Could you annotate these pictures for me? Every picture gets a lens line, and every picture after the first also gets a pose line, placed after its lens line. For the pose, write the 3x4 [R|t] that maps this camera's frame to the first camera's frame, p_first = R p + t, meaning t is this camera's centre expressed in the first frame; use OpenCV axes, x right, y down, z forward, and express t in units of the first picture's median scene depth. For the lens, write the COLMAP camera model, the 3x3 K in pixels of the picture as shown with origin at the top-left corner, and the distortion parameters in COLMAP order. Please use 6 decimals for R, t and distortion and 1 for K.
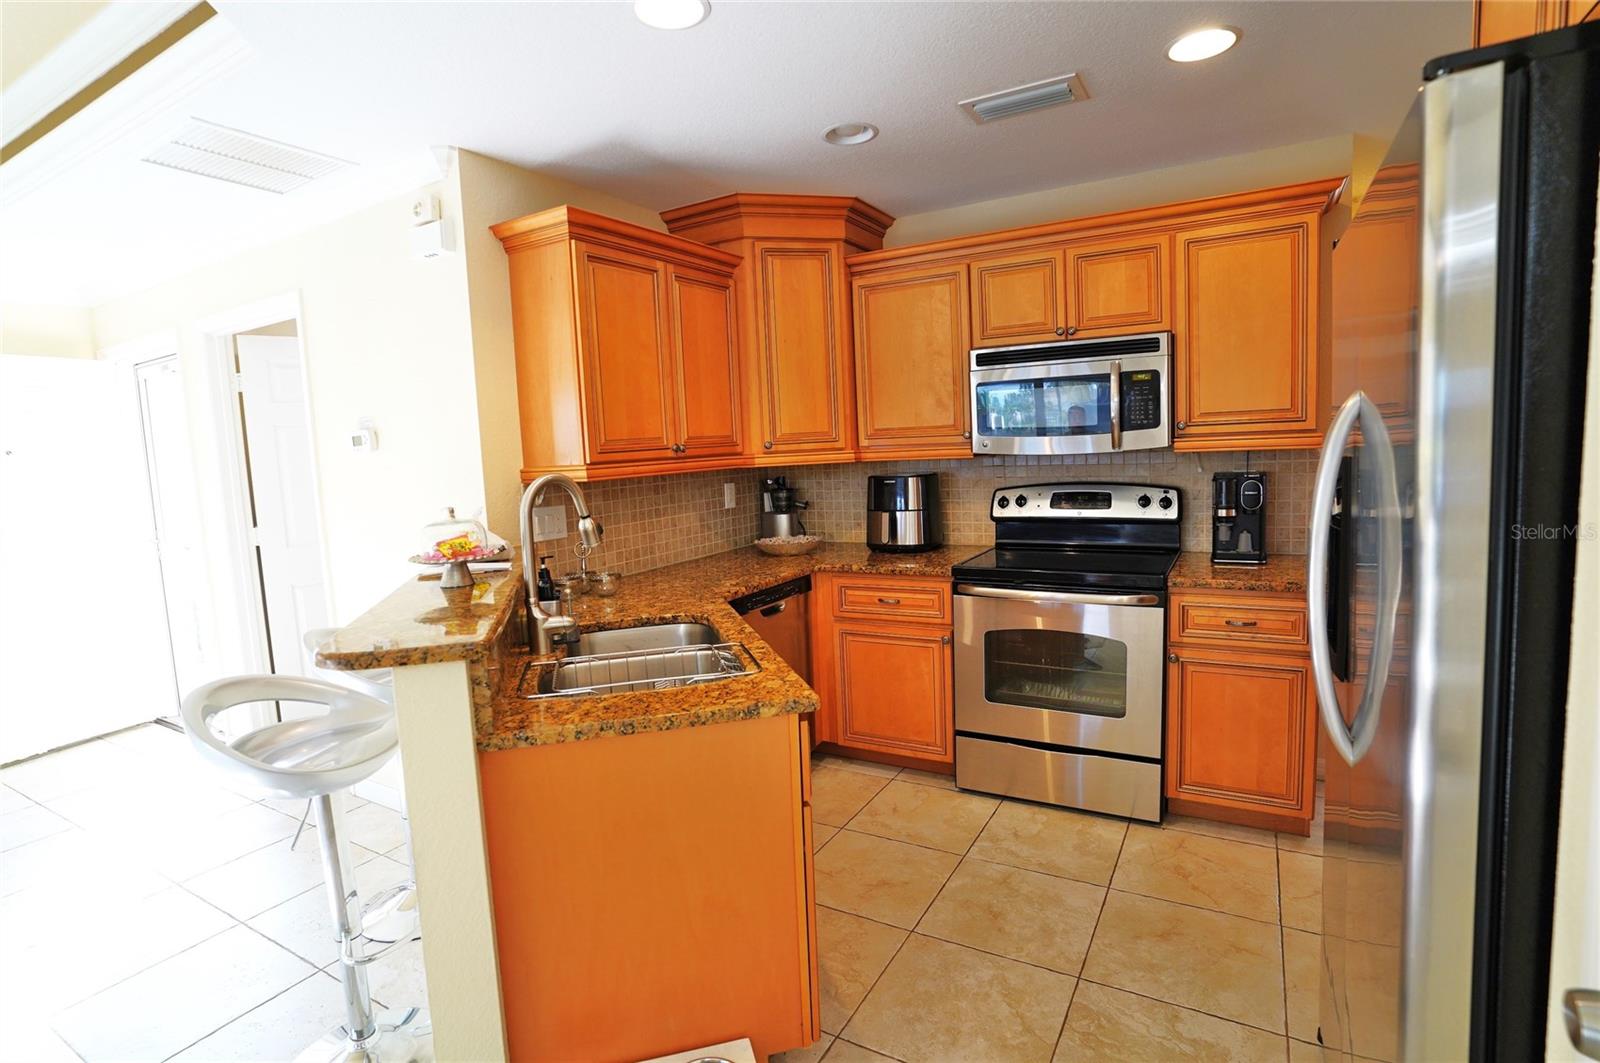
lens RADIAL K [[784.4, 0, 820.2], [0, 784.4, 518.5], [0, 0, 1]] dist [-0.073206, 0.026788]
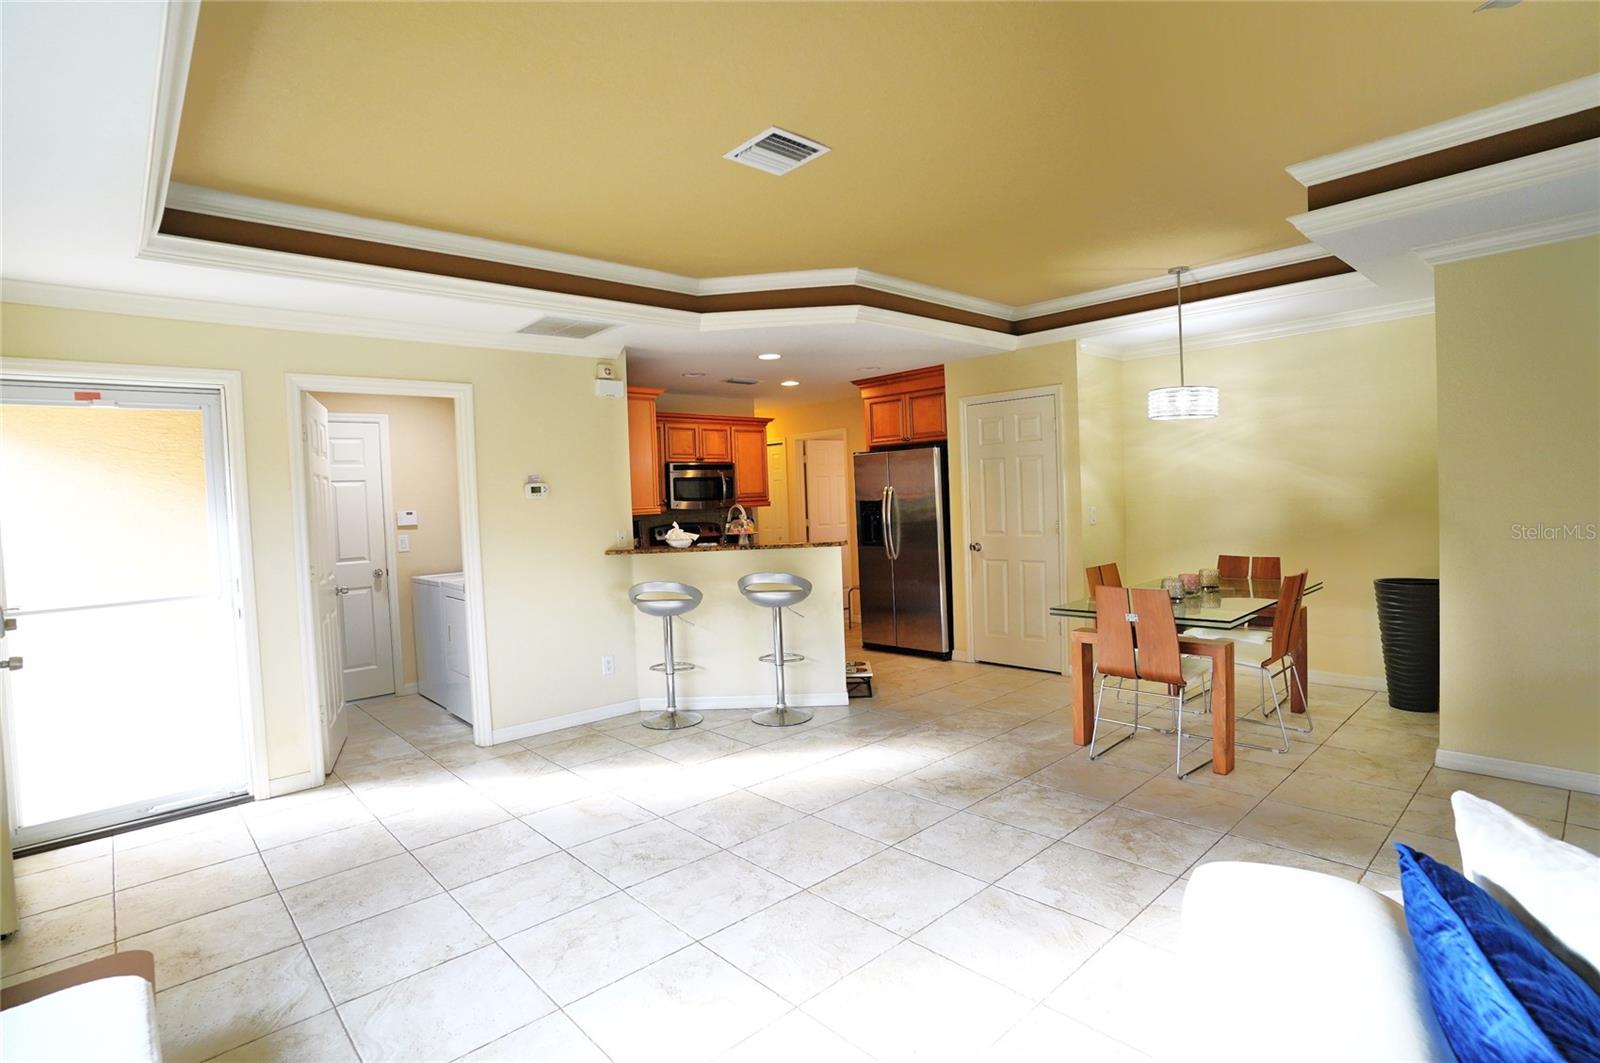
lens RADIAL K [[784.4, 0, 798.8], [0, 784.4, 525.5], [0, 0, 1]] dist [-0.073206, 0.026788]
pose [[0.308016, -0.004897, 0.951369, -1.816900], [0.114909, 0.992857, -0.032092, 0.075856], [-0.944416, 0.119206, 0.306379, -0.013294]]
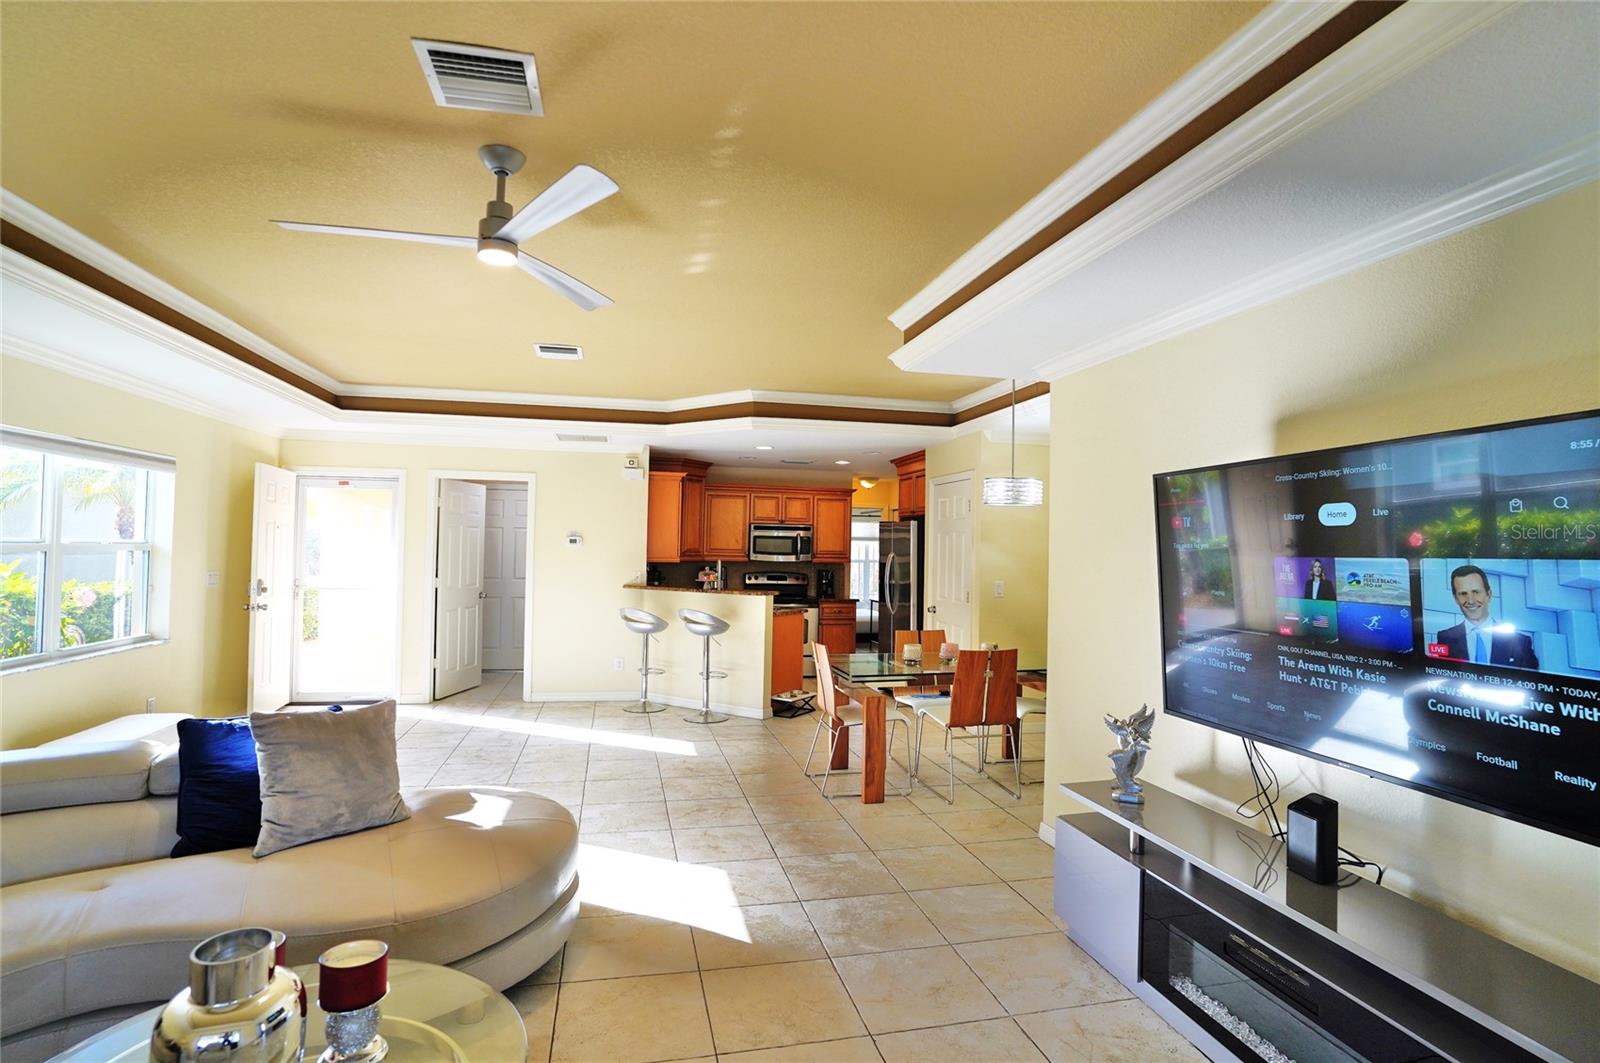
lens RADIAL K [[784.4, 0, 794.2], [0, 784.4, 526.5], [0, 0, 1]] dist [-0.073206, 0.026788]
pose [[0.735193, 0.074695, 0.673730, -1.625959], [0.013474, 0.992104, -0.124695, 0.154386], [-0.677724, 0.100753, 0.728381, -1.200215]]
